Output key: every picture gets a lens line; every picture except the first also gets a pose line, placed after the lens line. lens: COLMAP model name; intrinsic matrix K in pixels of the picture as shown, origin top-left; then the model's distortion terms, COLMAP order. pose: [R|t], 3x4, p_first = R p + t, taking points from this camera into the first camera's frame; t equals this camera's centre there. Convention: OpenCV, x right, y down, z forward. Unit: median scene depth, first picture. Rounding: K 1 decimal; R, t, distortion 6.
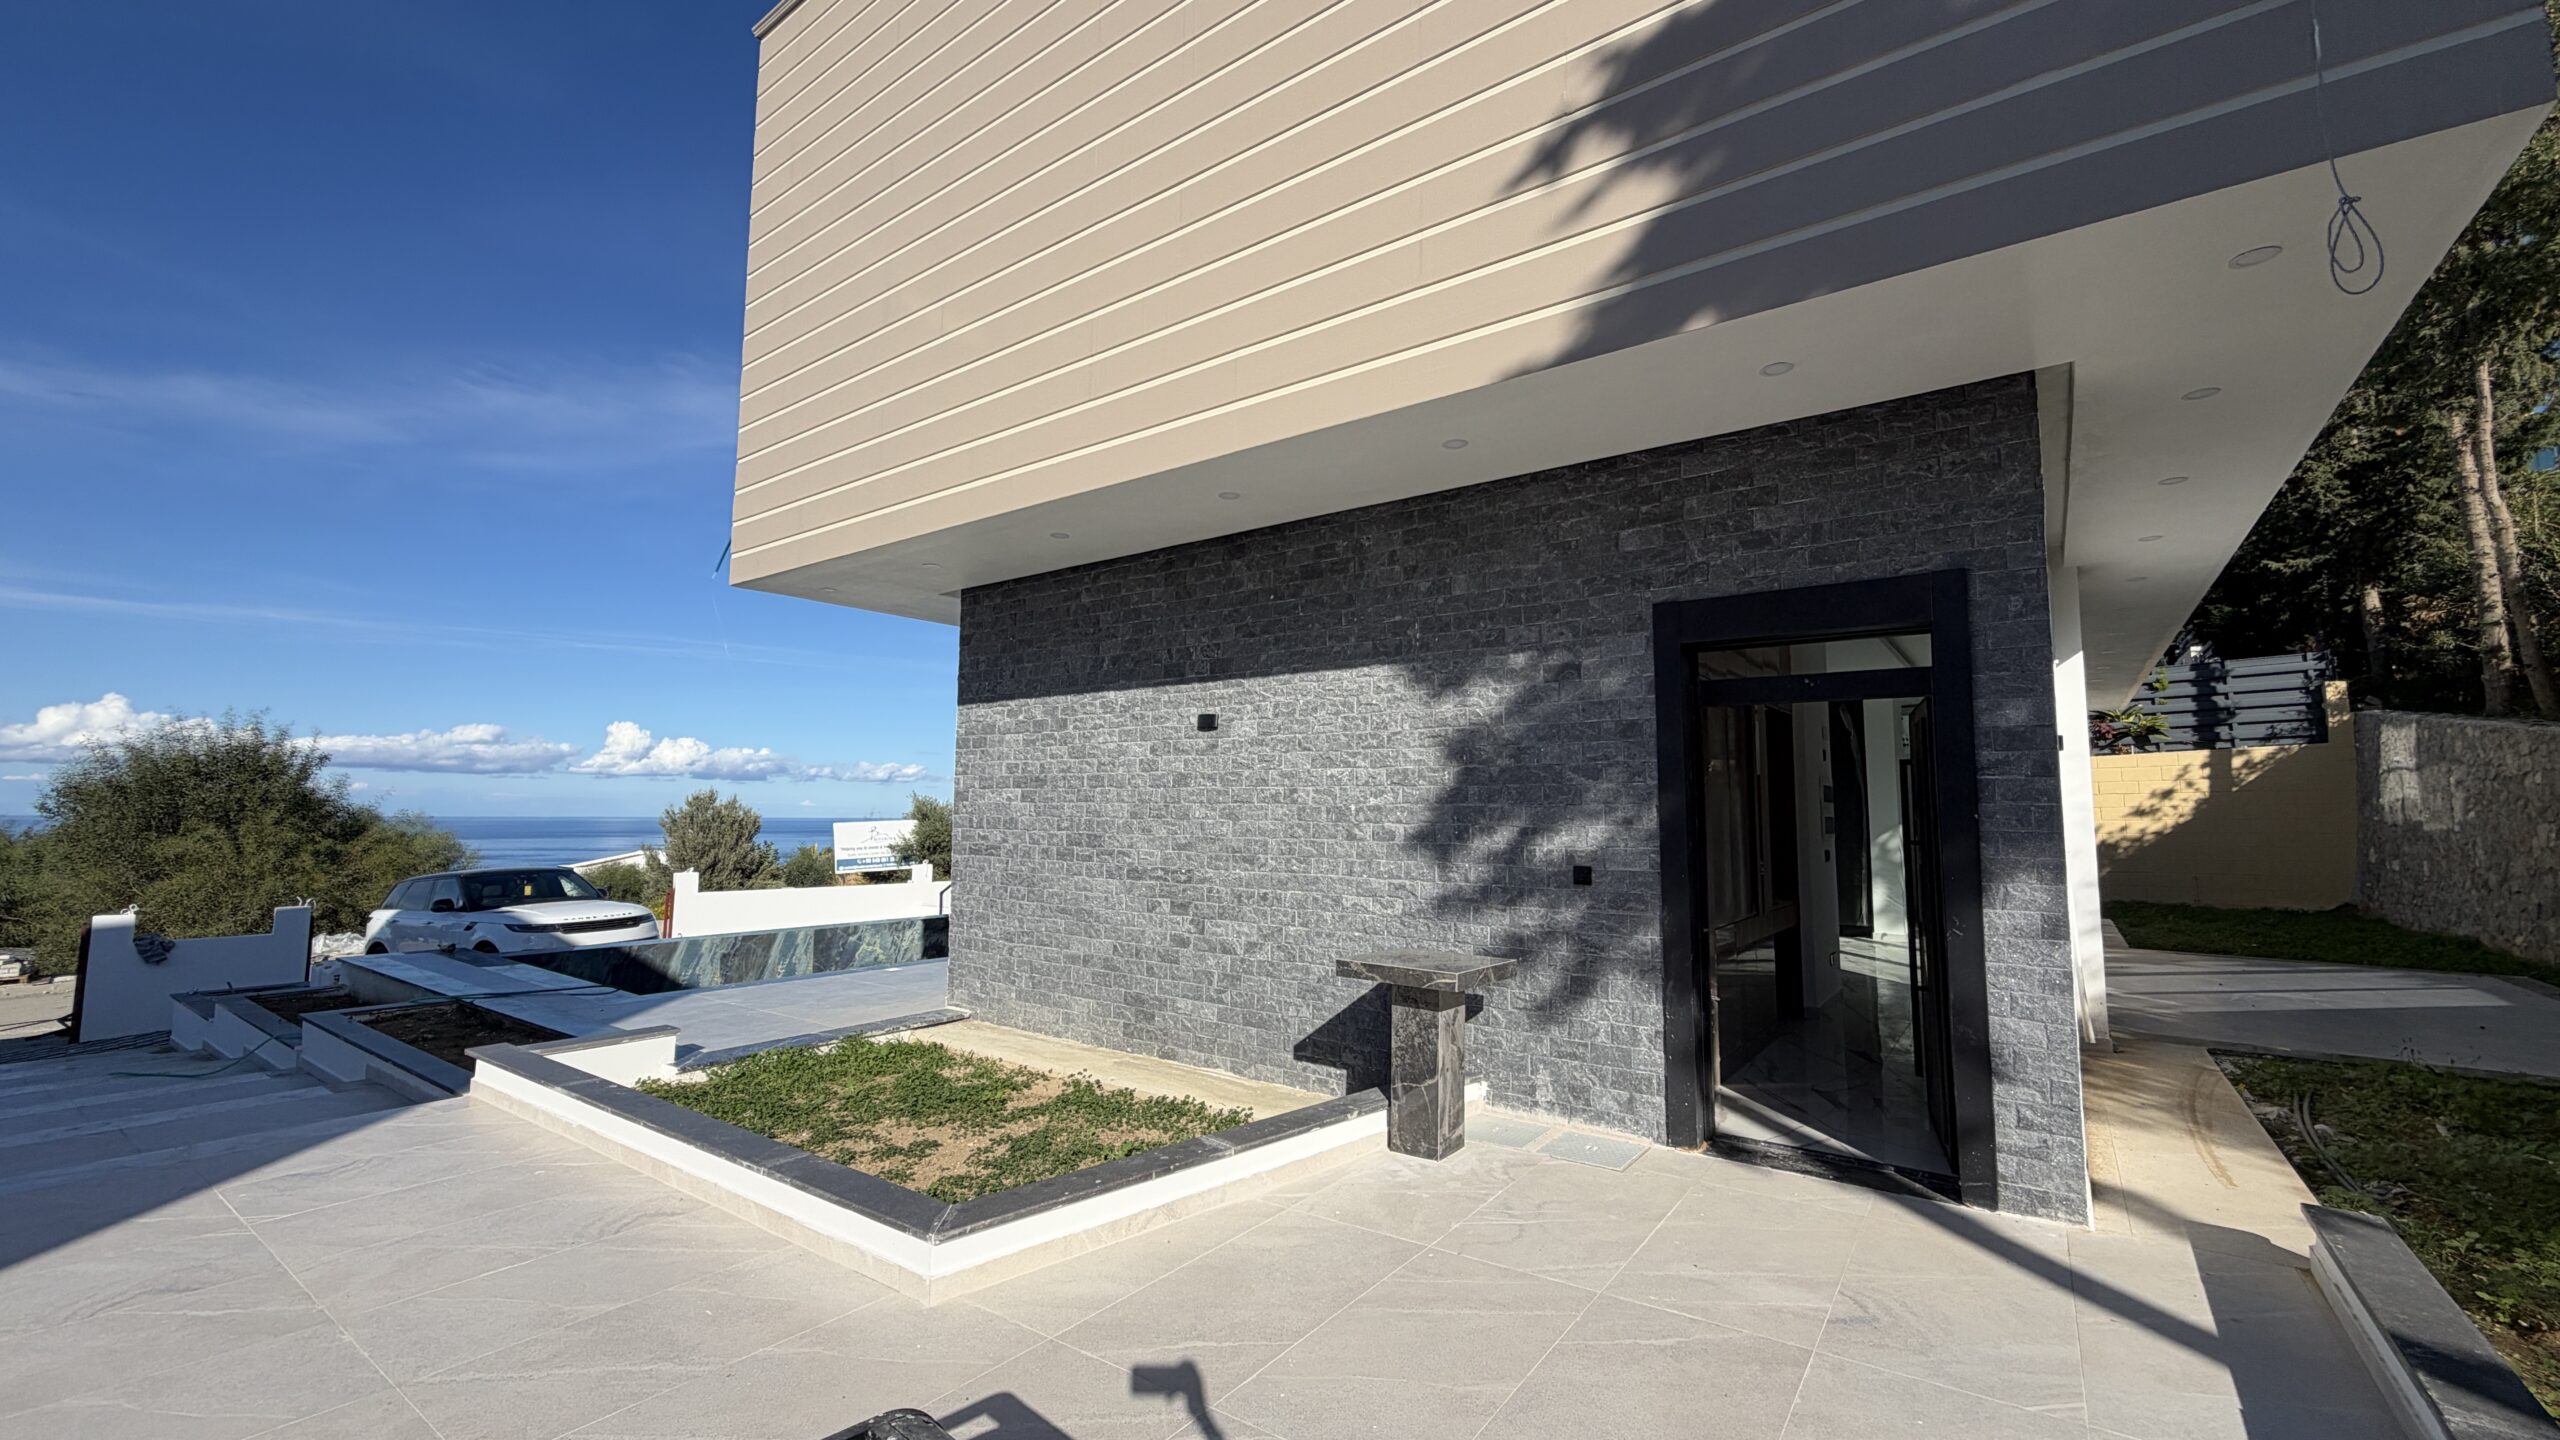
lens RADIAL K [[1007.8, 0, 1277.4], [0, 1007.8, 714.3], [0, 0, 1]] dist [0.000218, 0.000417]
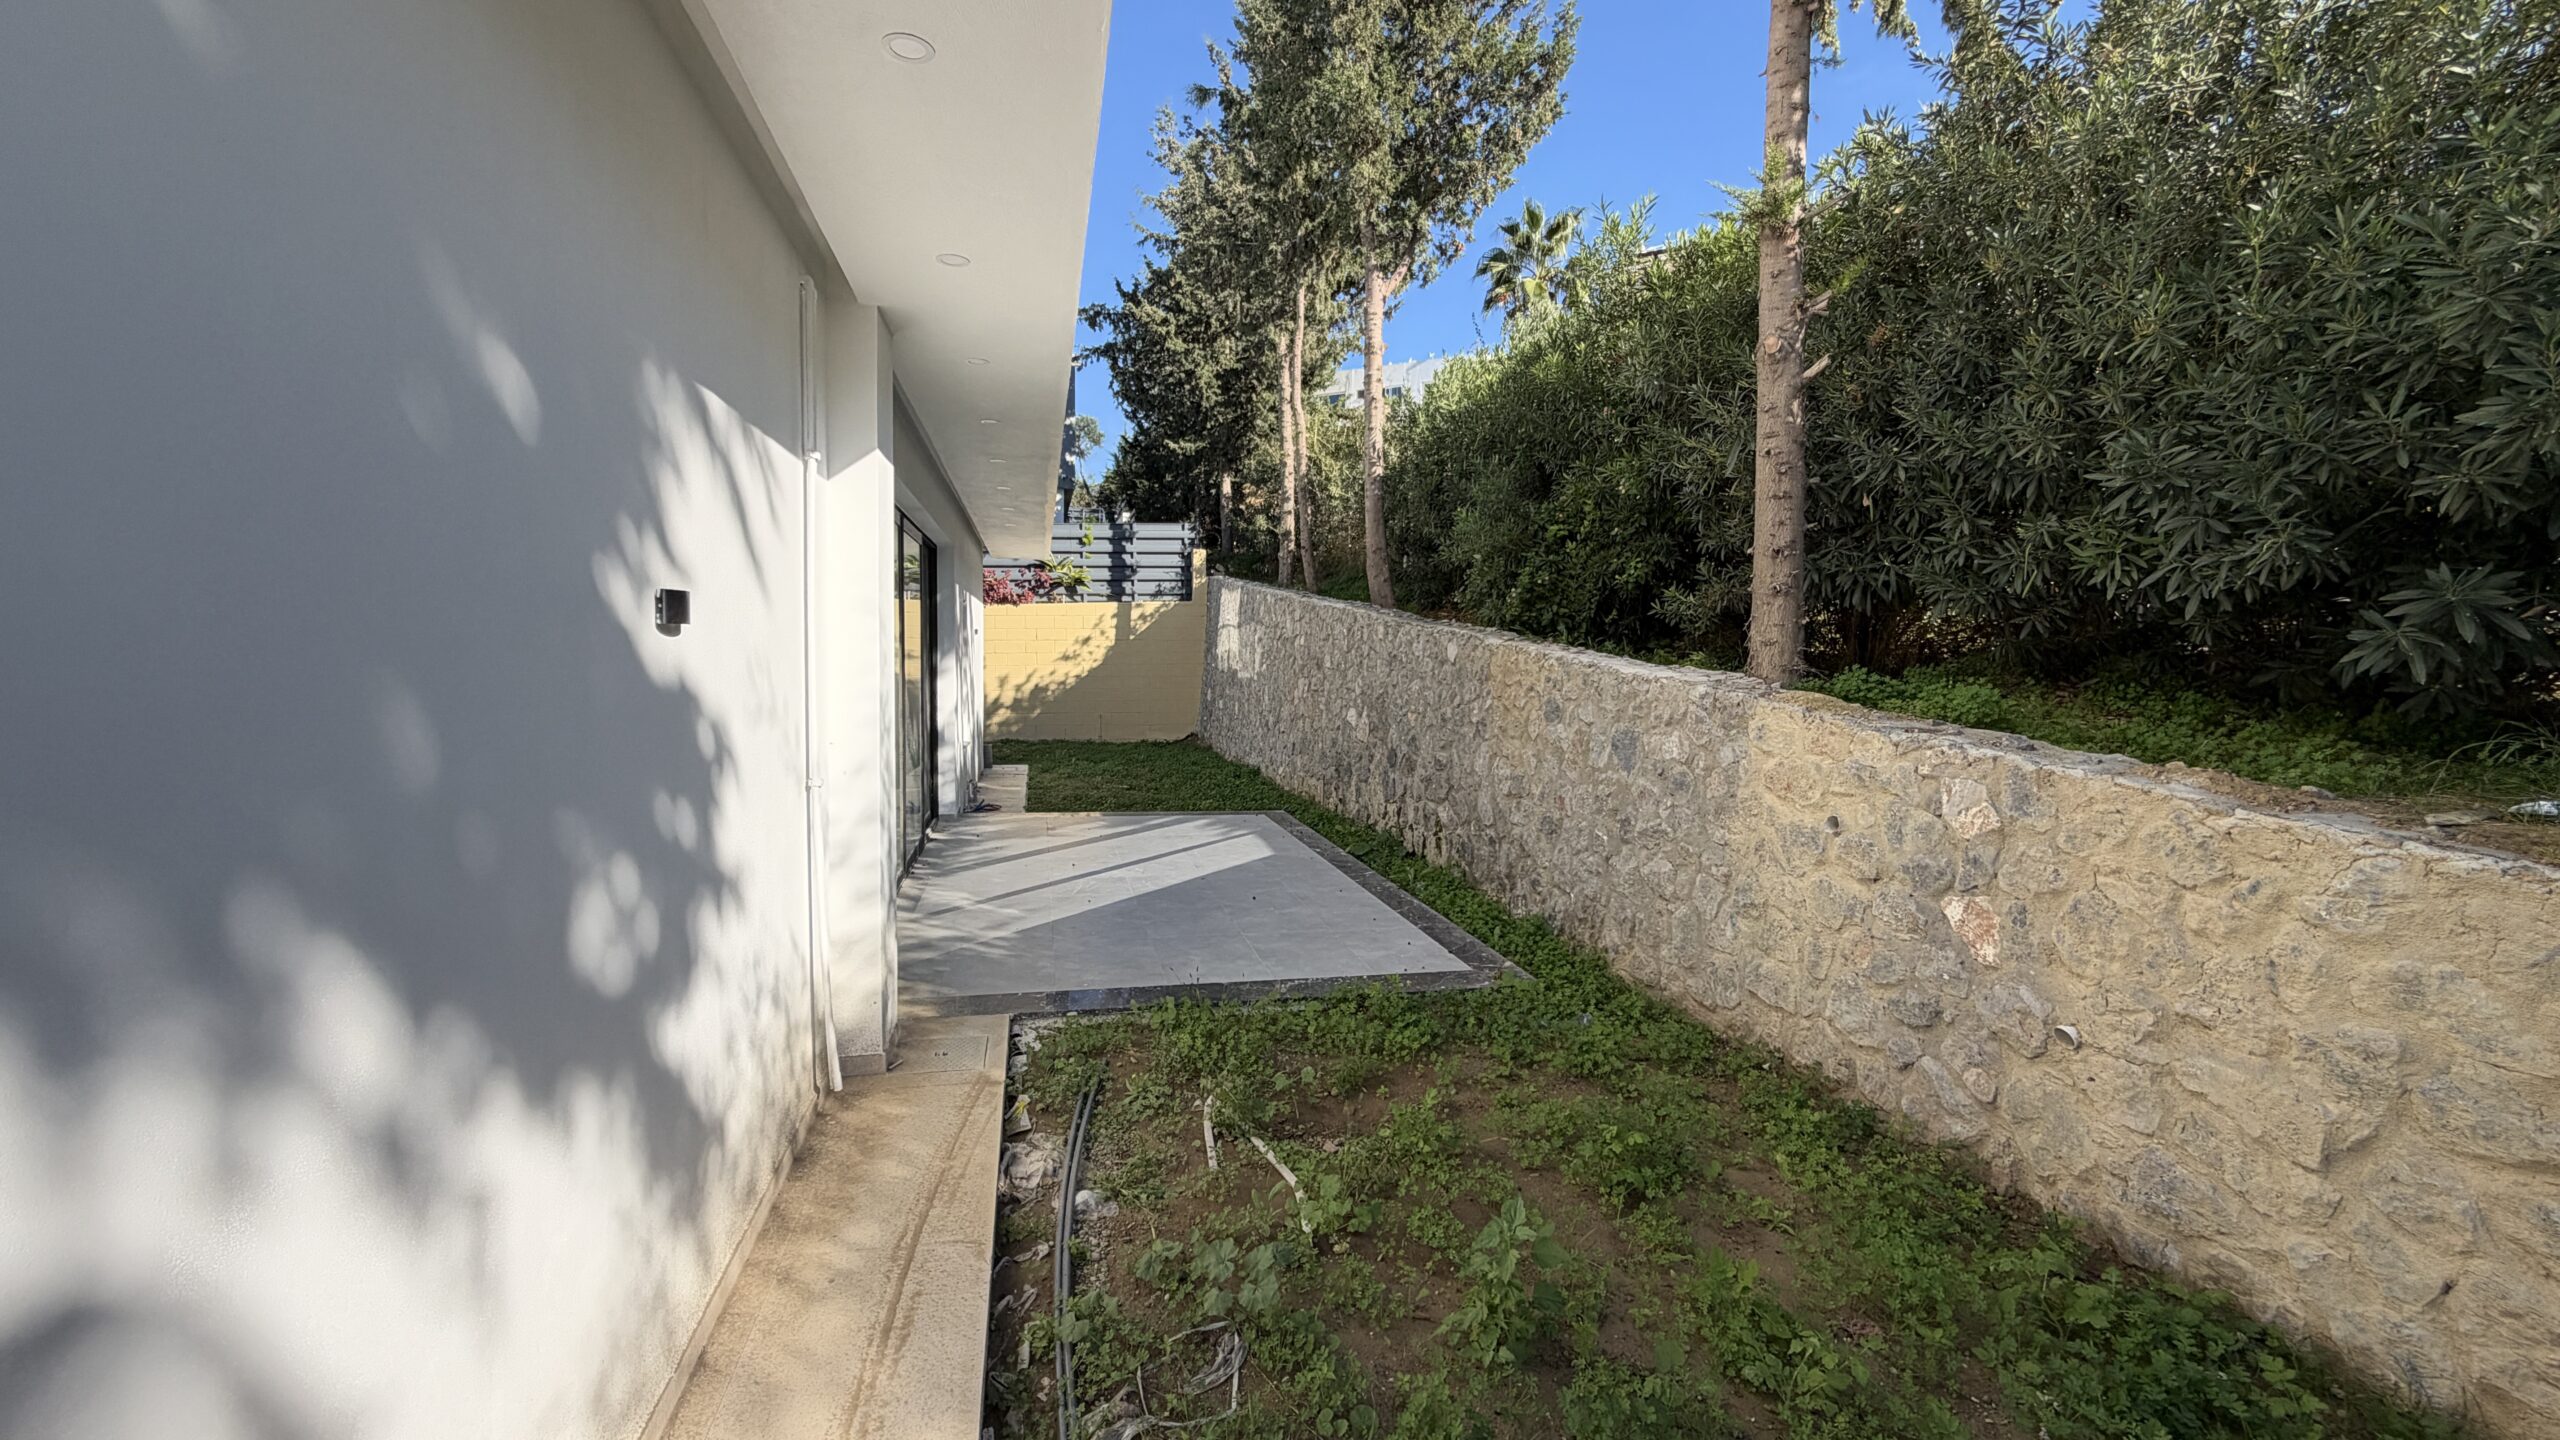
lens RADIAL K [[1007.8, 0, 1290.3], [0, 1007.8, 712.3], [0, 0, 1]] dist [0.000218, 0.000417]
pose [[0.627056, -0.043792, 0.777743, 0.179052], [-0.086520, 0.988326, 0.125406, -0.001075], [-0.774155, -0.145927, 0.615946, 0.153360]]
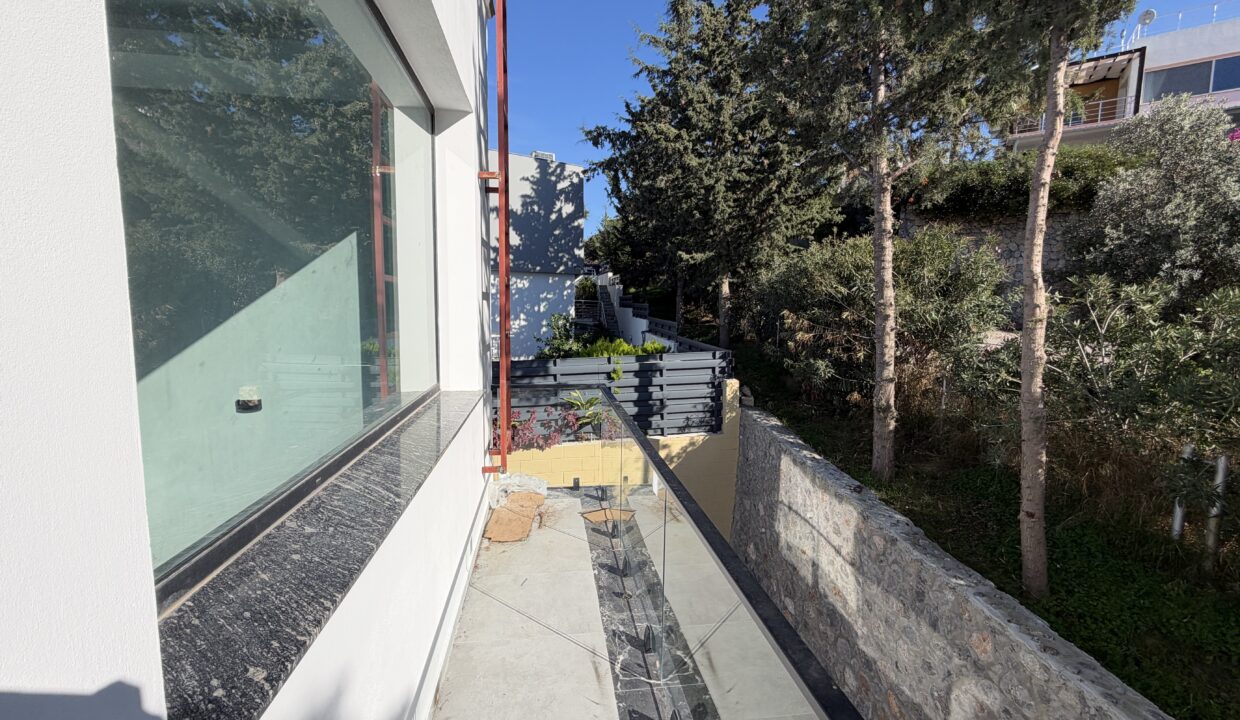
lens RADIAL K [[513.4, 0, 621.6], [0, 513.4, 362.9], [0, 0, 1]] dist [0.001384, 0.000024]
pose [[0.699839, -0.067924, 0.711063, 0.549396], [-0.079502, 0.981877, 0.172041, -0.138912], [-0.709862, -0.176932, 0.681756, 0.690997]]
